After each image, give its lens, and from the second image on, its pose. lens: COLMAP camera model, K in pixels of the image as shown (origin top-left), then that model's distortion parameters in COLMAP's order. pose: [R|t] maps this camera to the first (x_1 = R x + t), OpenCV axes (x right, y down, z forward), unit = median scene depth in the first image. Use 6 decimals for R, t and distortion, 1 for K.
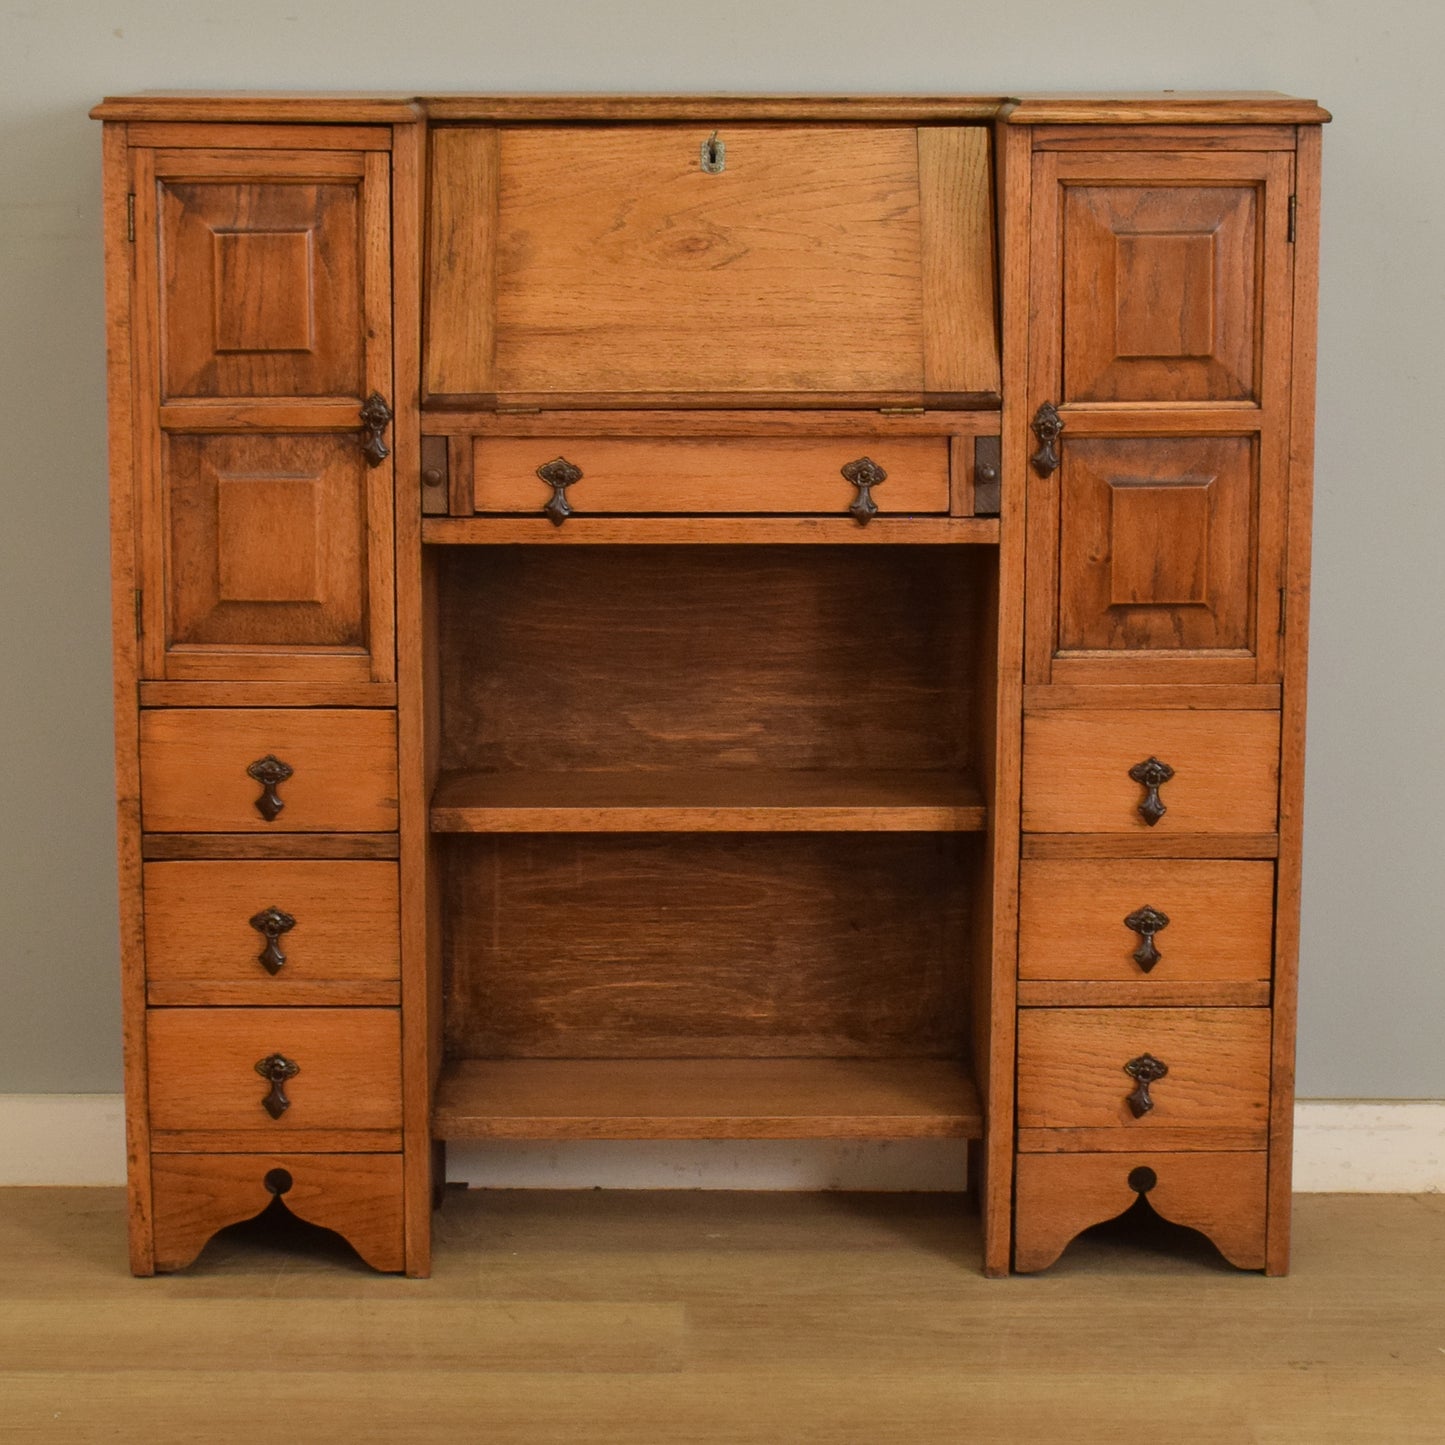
lens RADIAL K [[3793.7, 0, 692.4], [0, 3793.7, 796.1], [0, 0, 1]] dist [-0.065714, 0.000000]
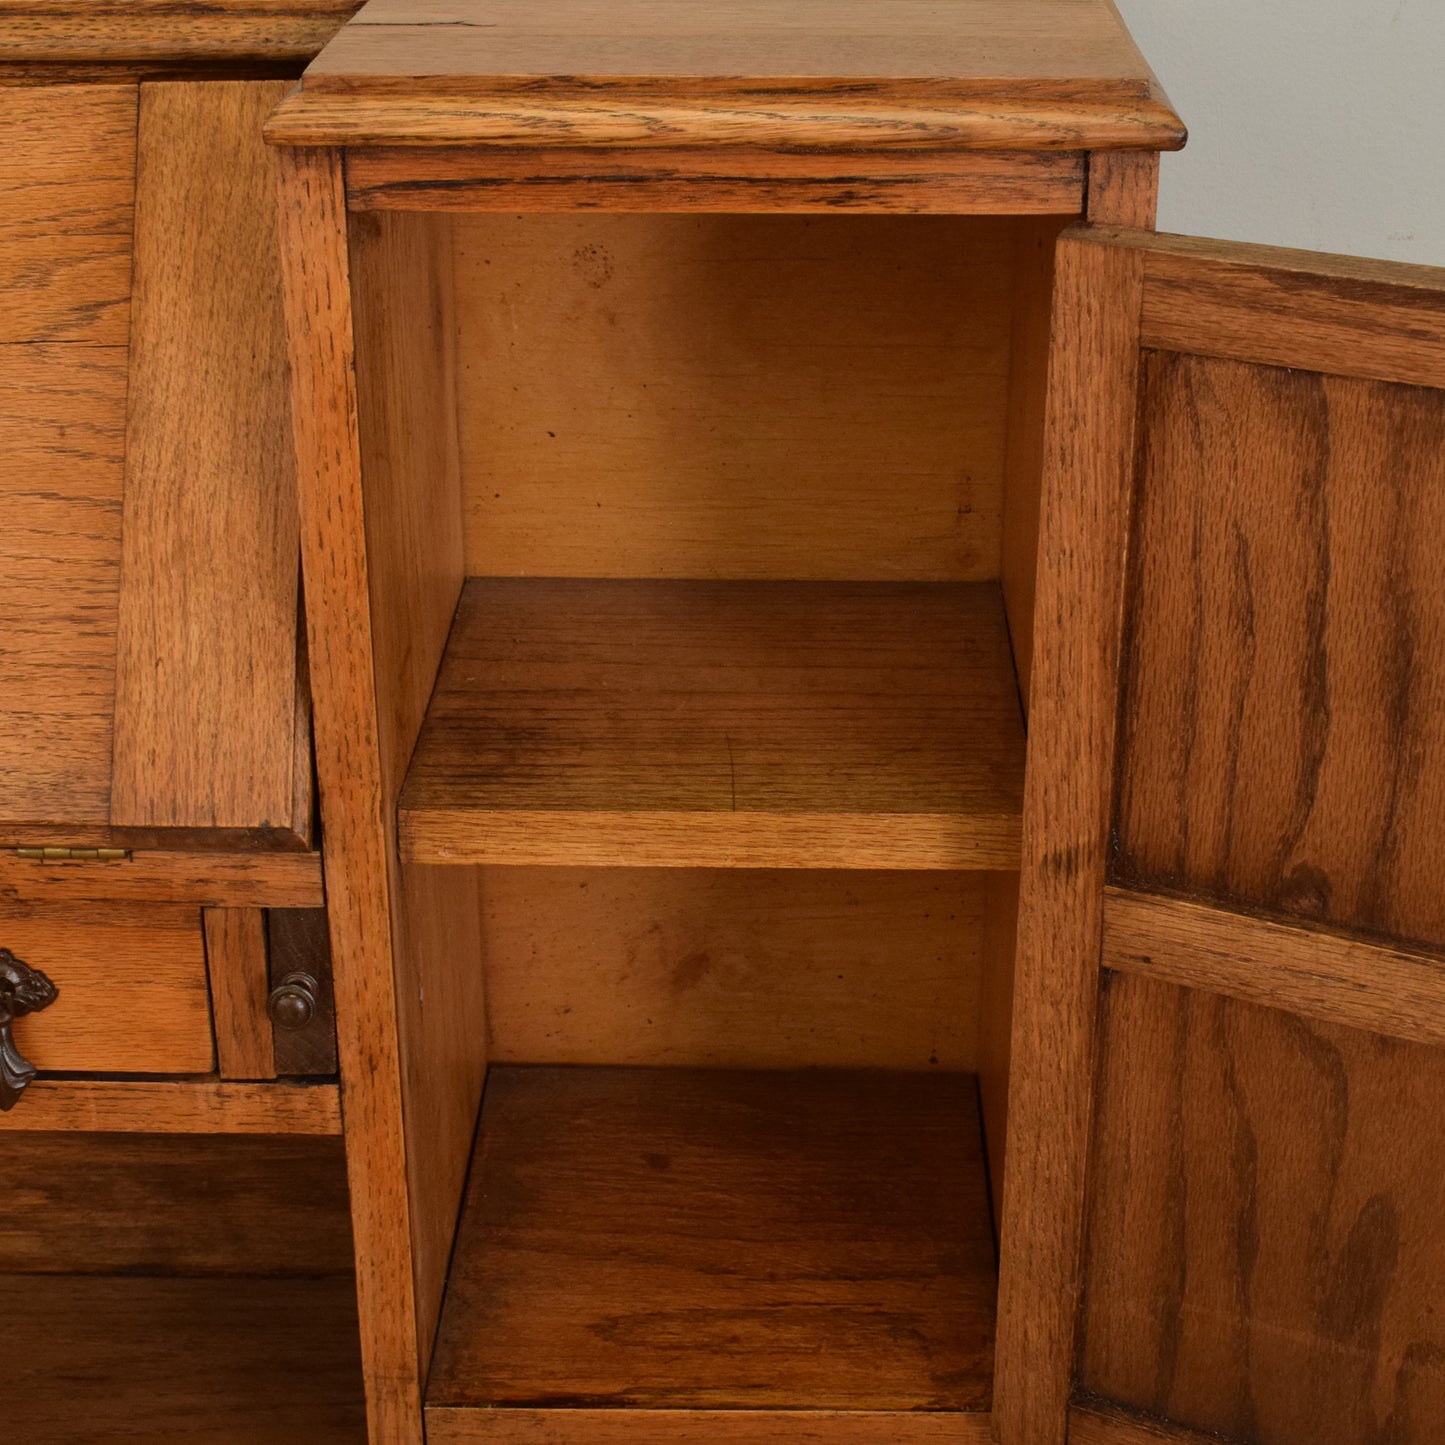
lens RADIAL K [[2626.8, 0, 755.0], [0, 2626.8, 792.2], [0, 0, 1]] dist [-0.070059, 0.000000]
pose [[0.999840, 0.012004, -0.013281, 0.128809], [-0.008247, 0.967317, 0.253436, -0.175516], [0.015889, -0.253286, 0.967261, 0.725039]]
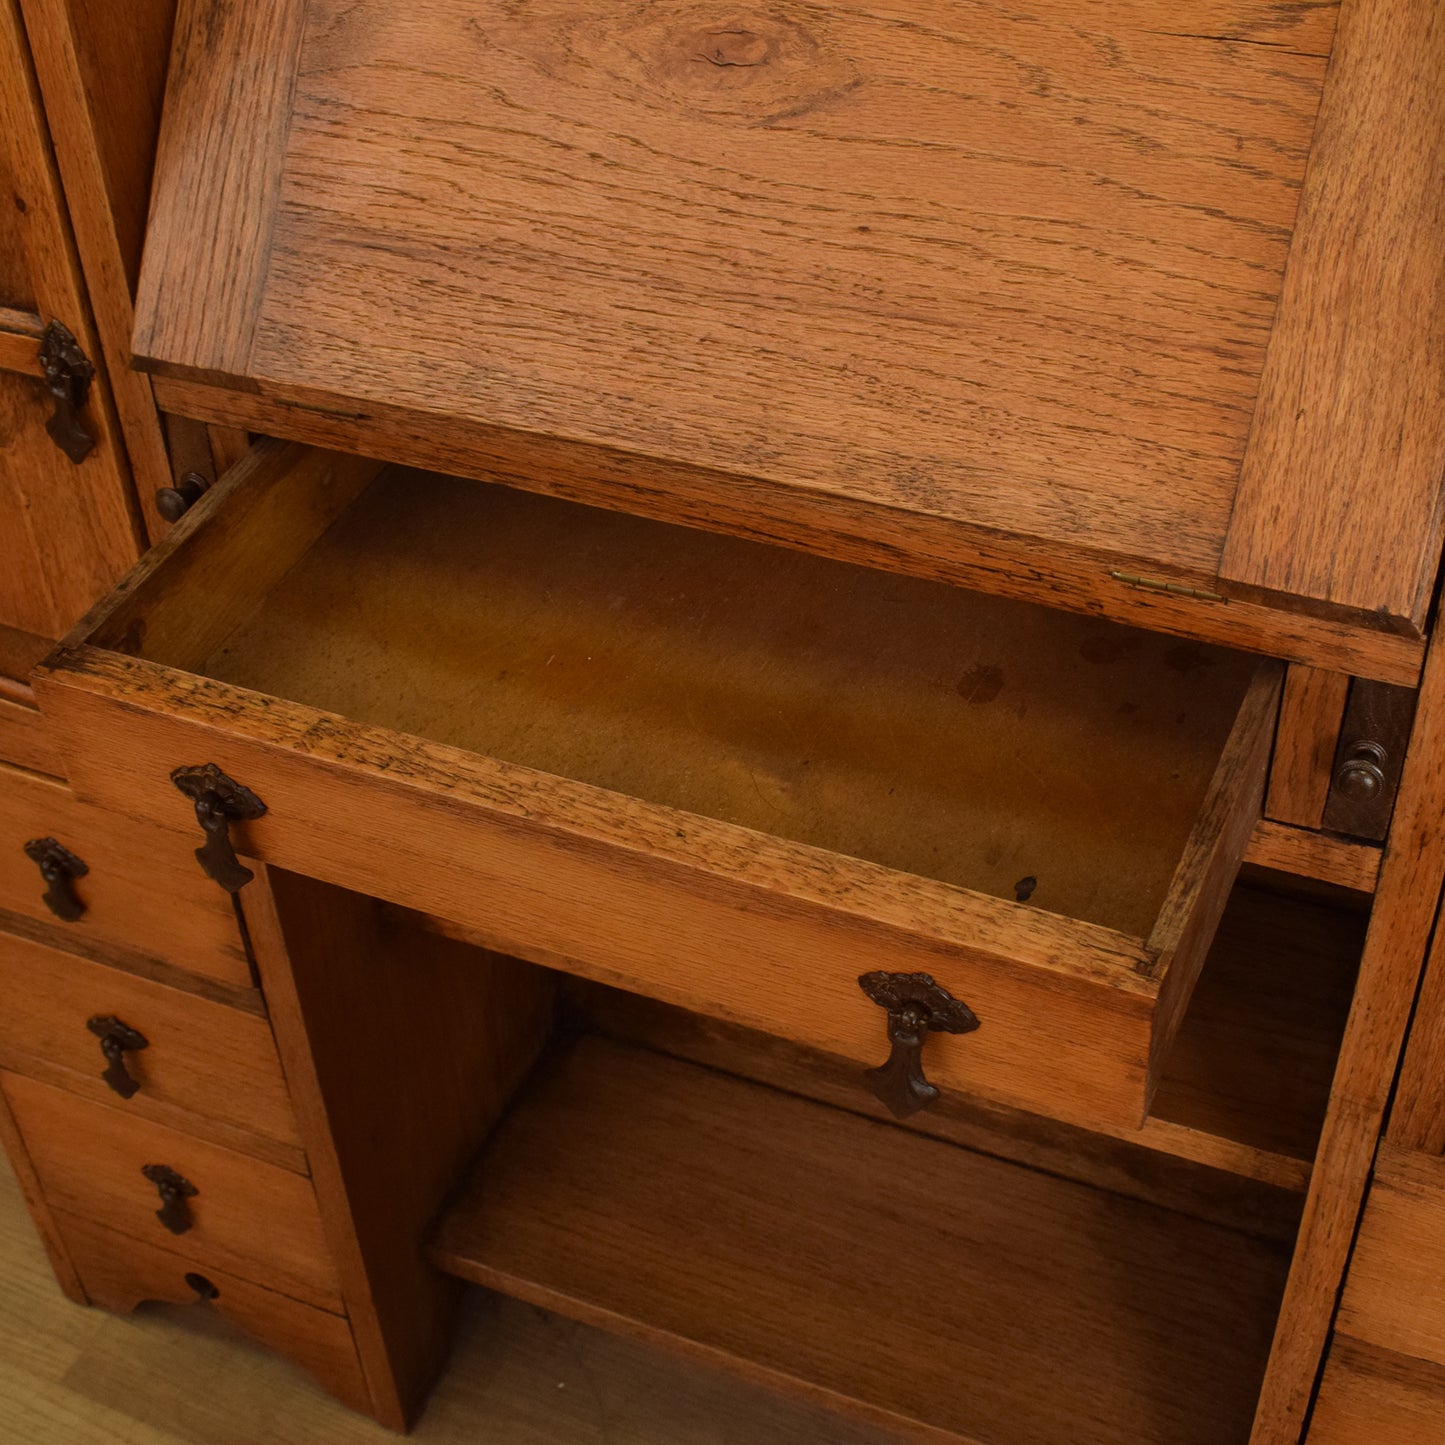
lens RADIAL K [[2124.3, 0, 740.0], [0, 2124.3, 698.9], [0, 0, 1]] dist [-0.079167, 0.000000]
pose [[0.915321, 0.229920, -0.330642, 0.088110], [-0.045355, 0.874640, 0.482646, -0.190891], [0.400163, -0.426780, 0.811005, 0.789908]]
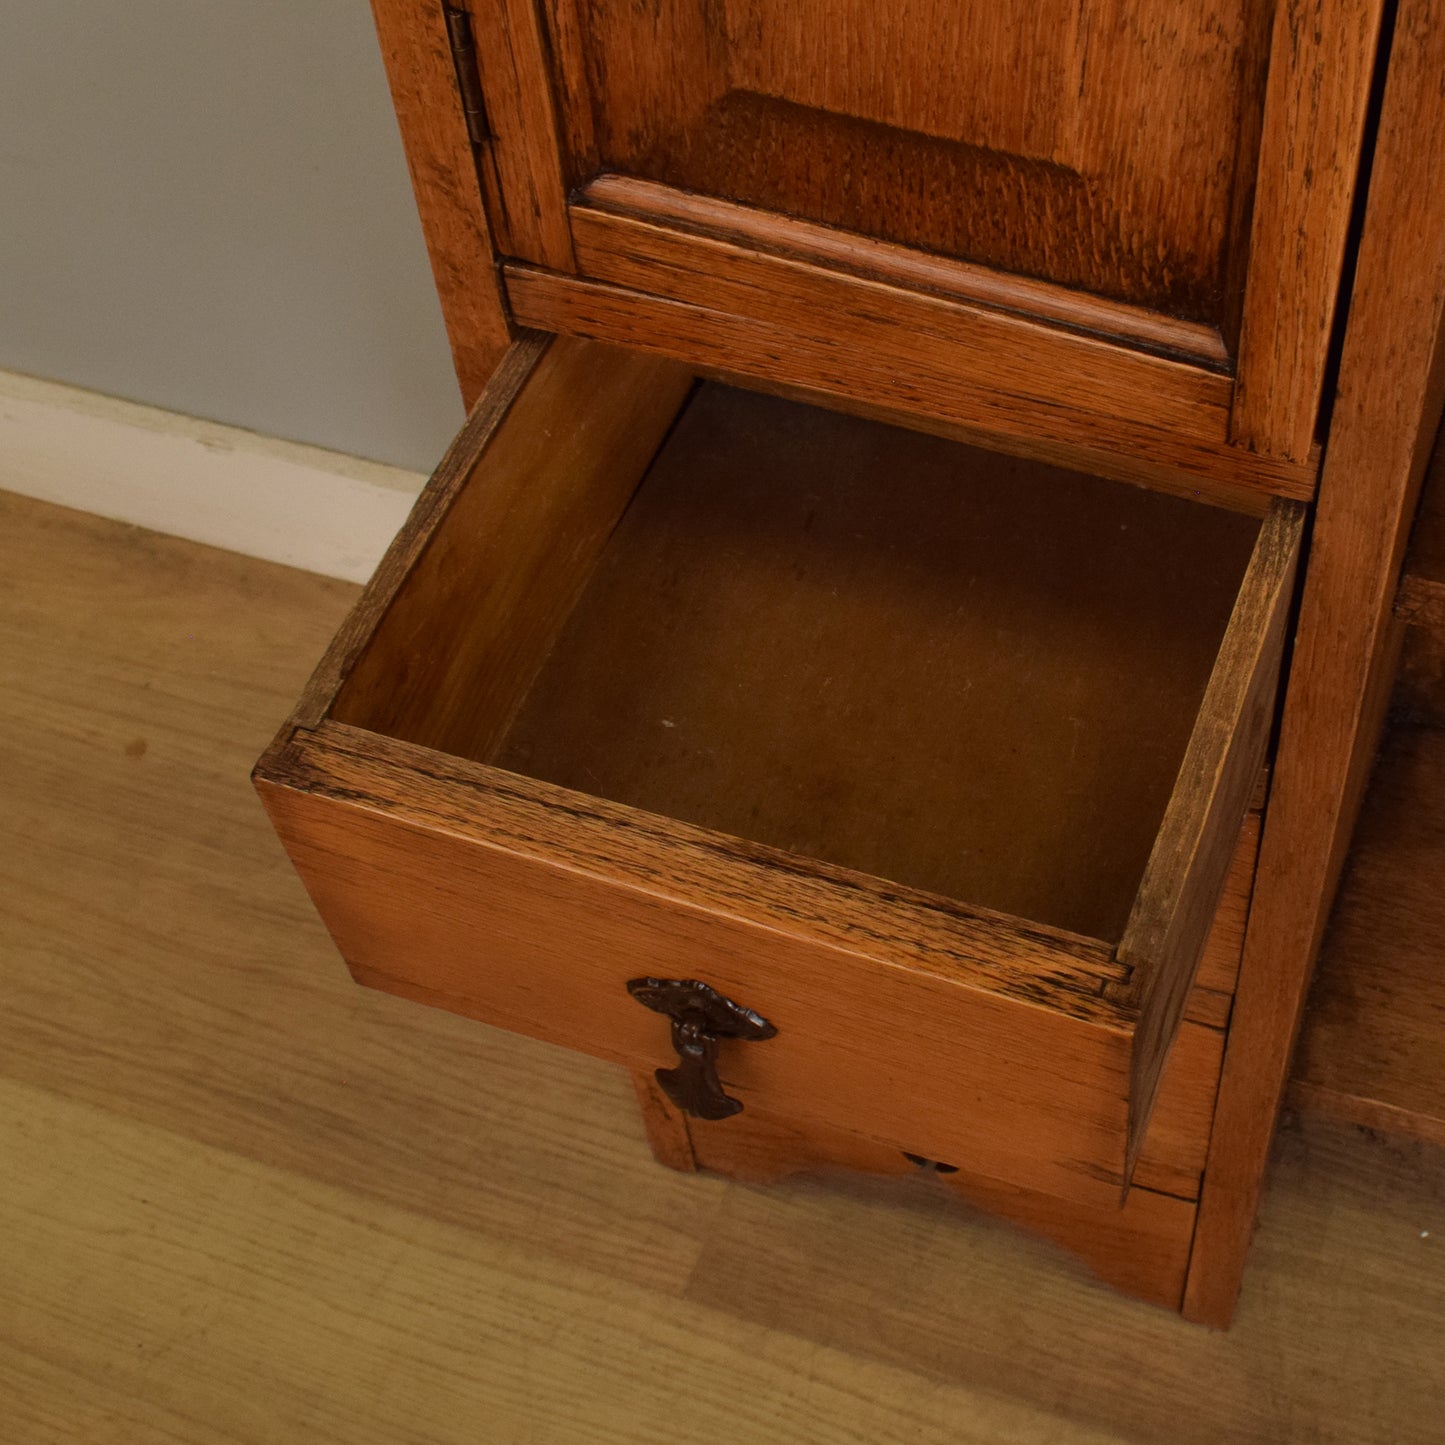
lens RADIAL K [[2322.3, 0, 983.5], [0, 2322.3, 720.1], [0, 0, 1]] dist [-0.090151, 0.000000]
pose [[0.951328, 0.242821, -0.189772, -0.064068], [-0.057324, 0.744461, 0.665201, -0.129258], [0.302803, -0.621946, 0.722146, 0.852428]]
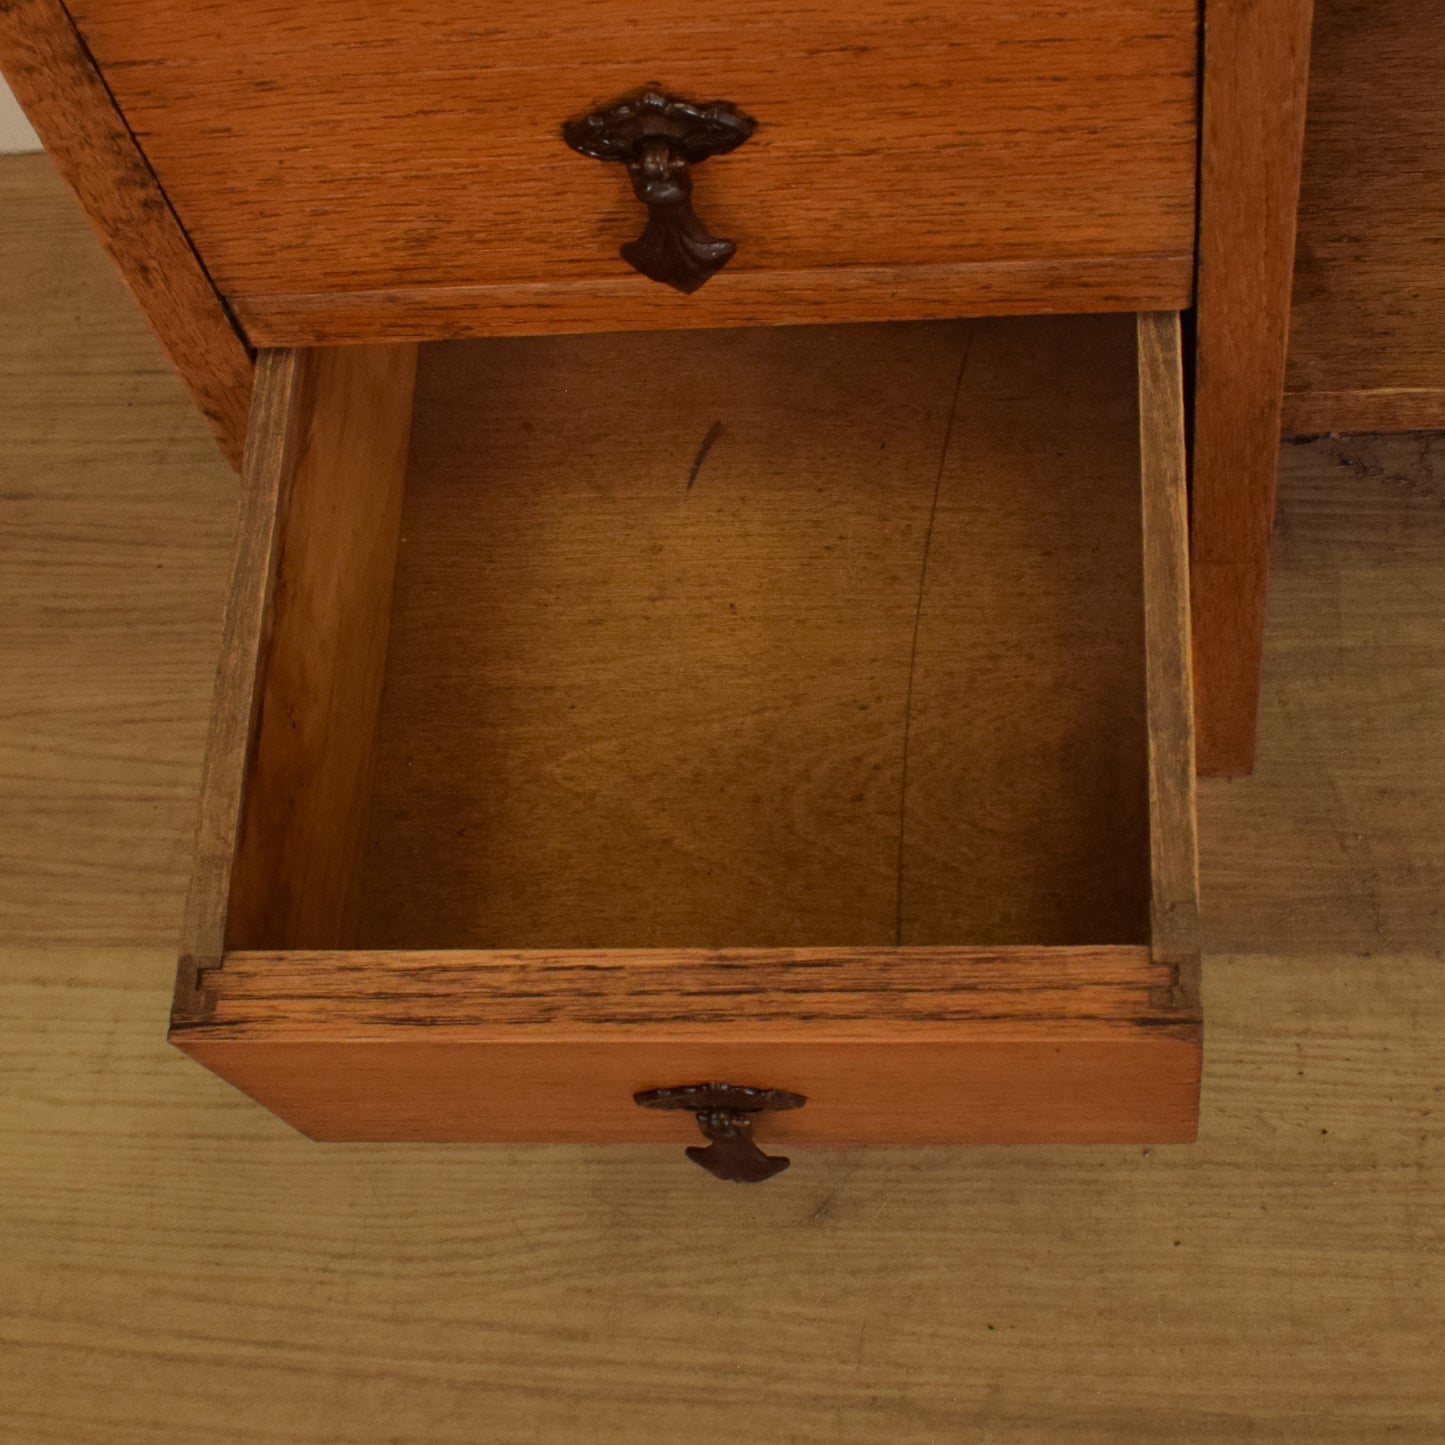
lens RADIAL K [[2626.8, 0, 777.9], [0, 2626.8, 717.0], [0, 0, 1]] dist [-0.070059, 0.000000]
pose [[0.990609, -0.012762, -0.136126, -0.082252], [0.115413, 0.611839, 0.782517, -0.072953], [0.073300, -0.790880, 0.607566, 0.880670]]
